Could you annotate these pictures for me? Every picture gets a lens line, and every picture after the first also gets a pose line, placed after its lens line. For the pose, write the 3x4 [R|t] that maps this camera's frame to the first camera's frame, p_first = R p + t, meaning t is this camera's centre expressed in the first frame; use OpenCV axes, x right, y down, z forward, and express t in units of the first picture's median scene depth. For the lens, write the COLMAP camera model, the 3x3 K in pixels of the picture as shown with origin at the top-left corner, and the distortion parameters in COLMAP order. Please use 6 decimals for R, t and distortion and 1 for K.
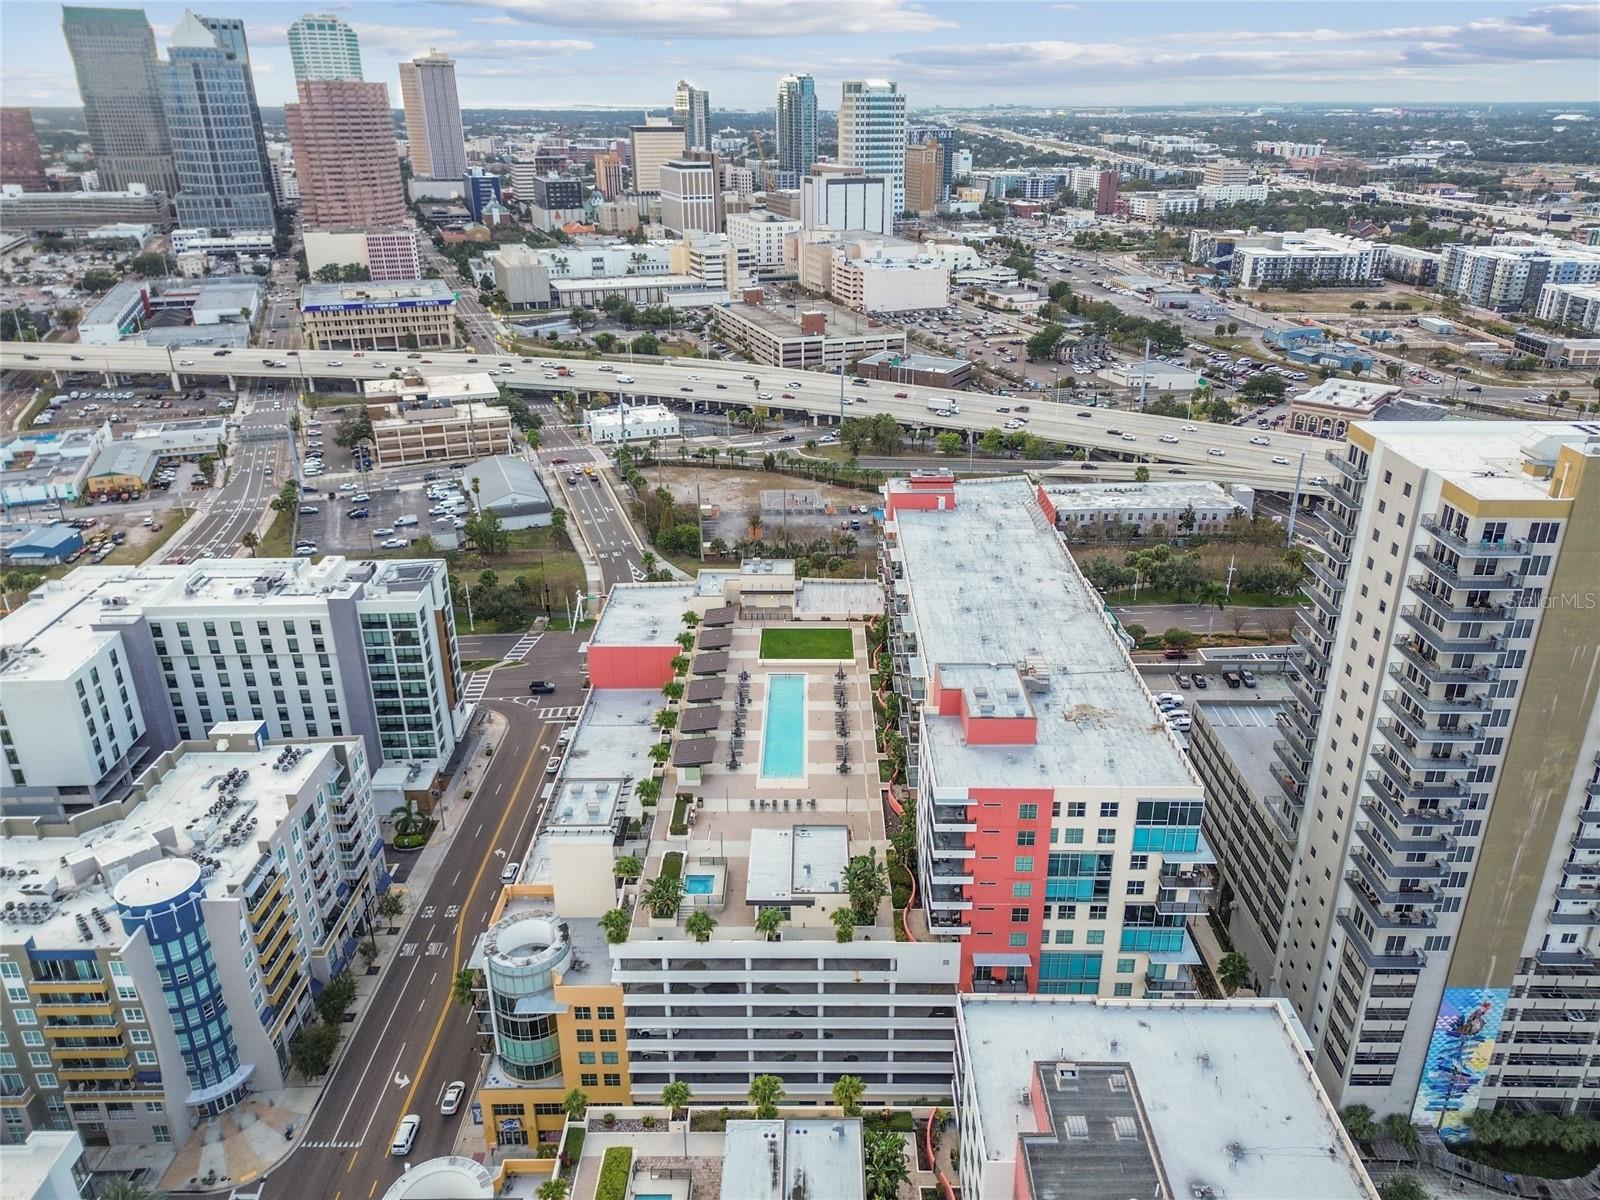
lens RADIAL K [[1125.8, 0, 800.0], [0, 1125.8, 589.2], [0, 0, 1]] dist [0.042442, -0.008769]
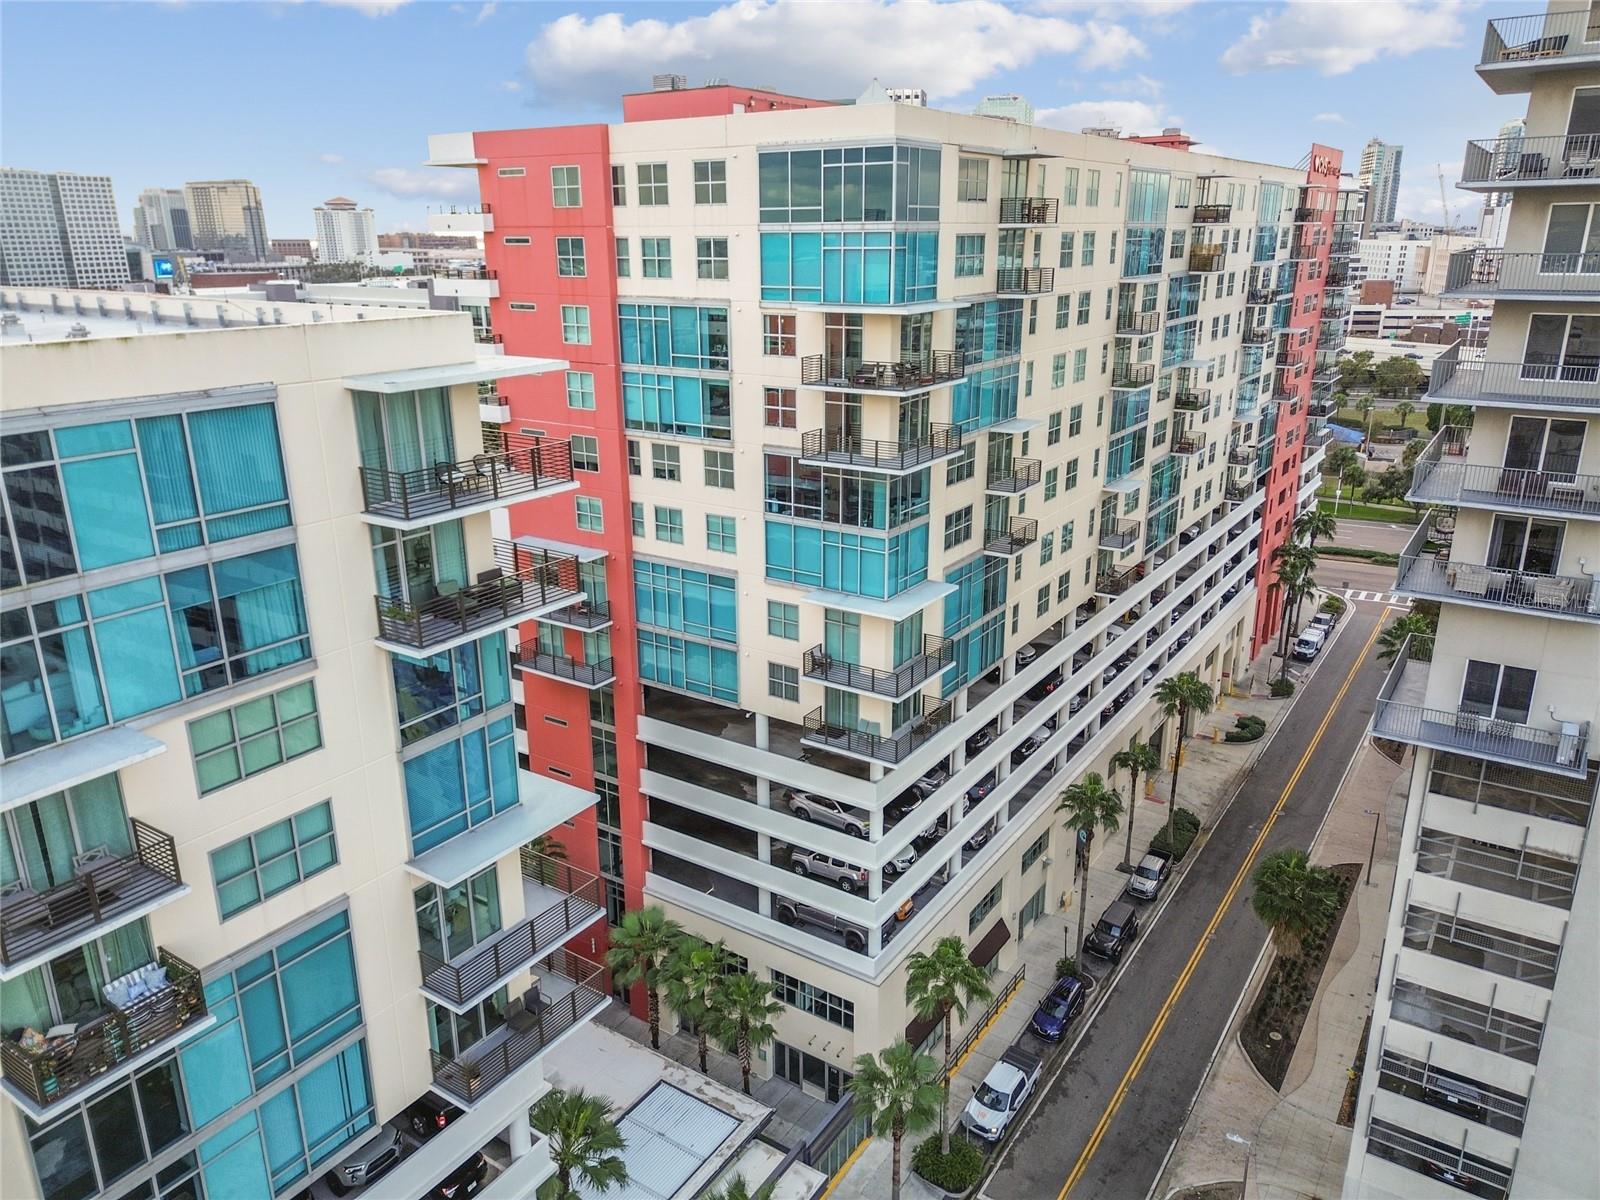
lens RADIAL K [[1125.8, 0, 790.0], [0, 1125.8, 597.9], [0, 0, 1]] dist [0.042442, -0.008769]
pose [[0.830921, 0.166688, -0.530835, 0.533104], [-0.207105, 0.978170, -0.017029, 0.337230], [0.516409, 0.124088, 0.847304, 0.640820]]
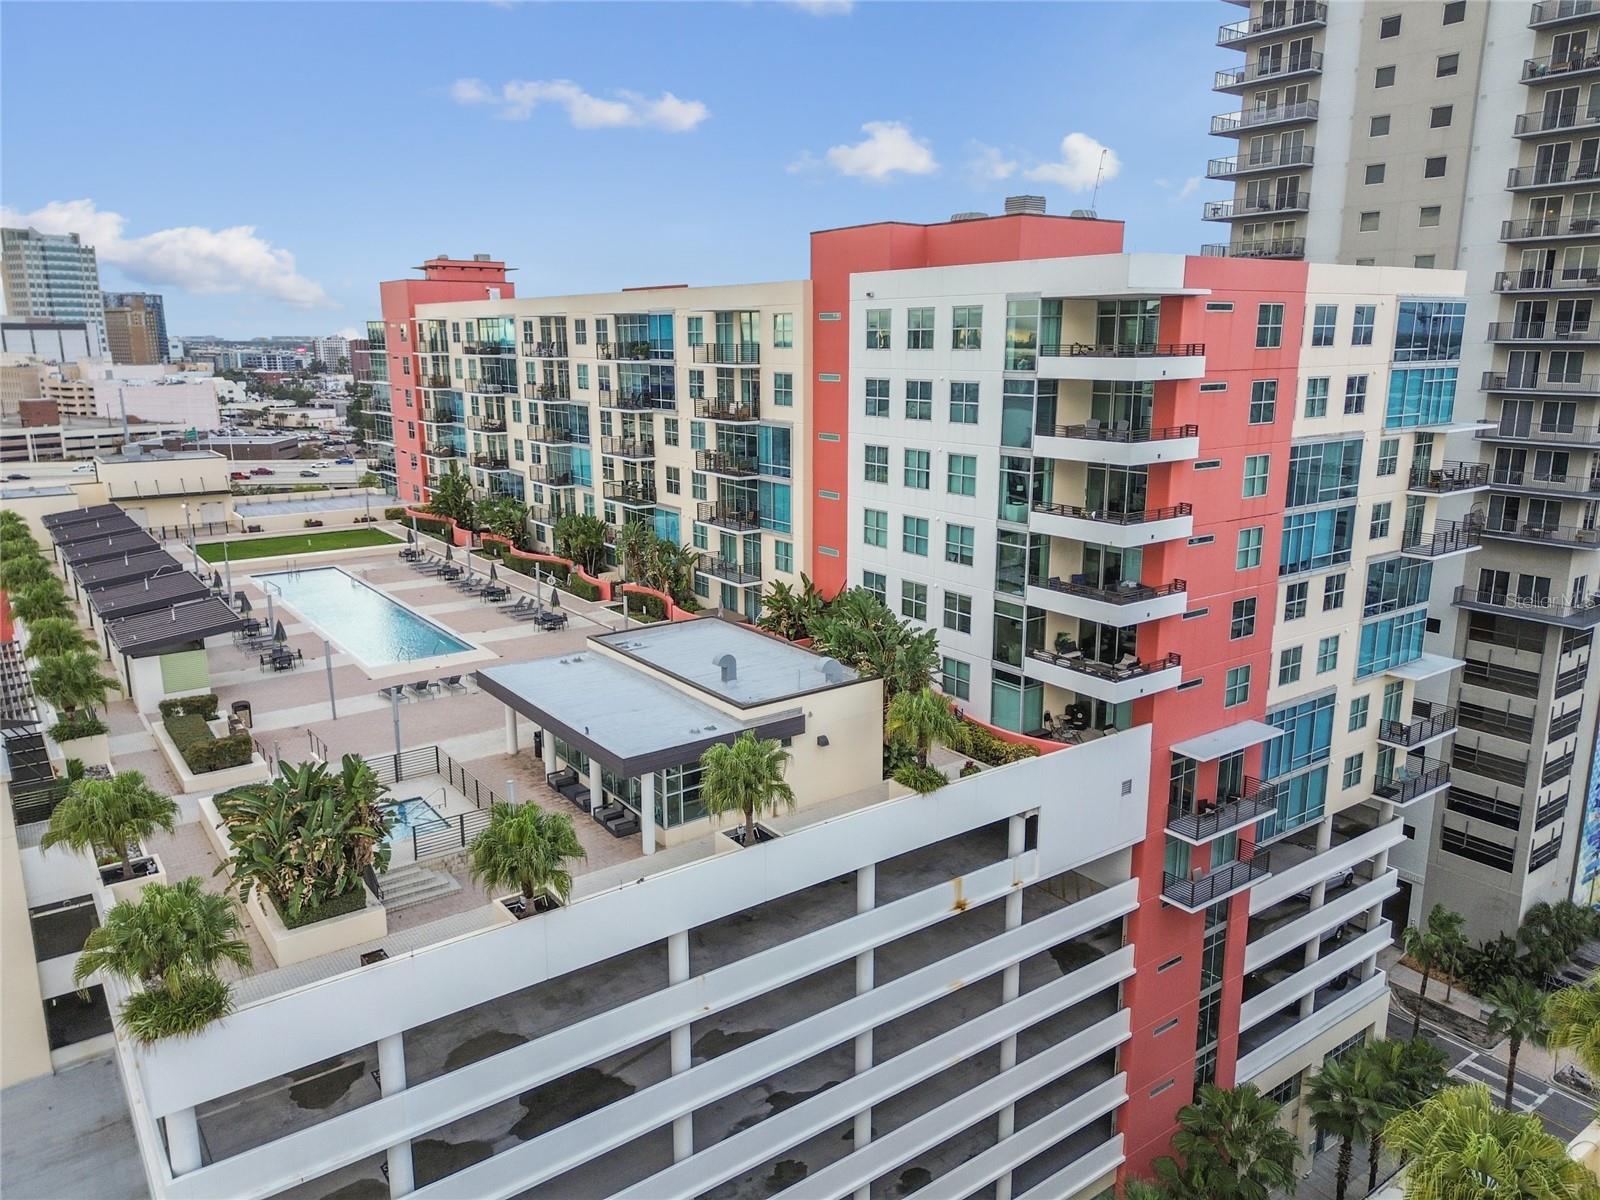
lens RADIAL K [[1125.8, 0, 805.1], [0, 1125.8, 596.9], [0, 0, 1]] dist [0.042442, -0.008769]
pose [[0.801403, -0.126243, 0.584650, -0.185557], [0.223876, 0.969730, -0.097483, 0.284037], [-0.554647, 0.209012, 0.805407, 0.744123]]
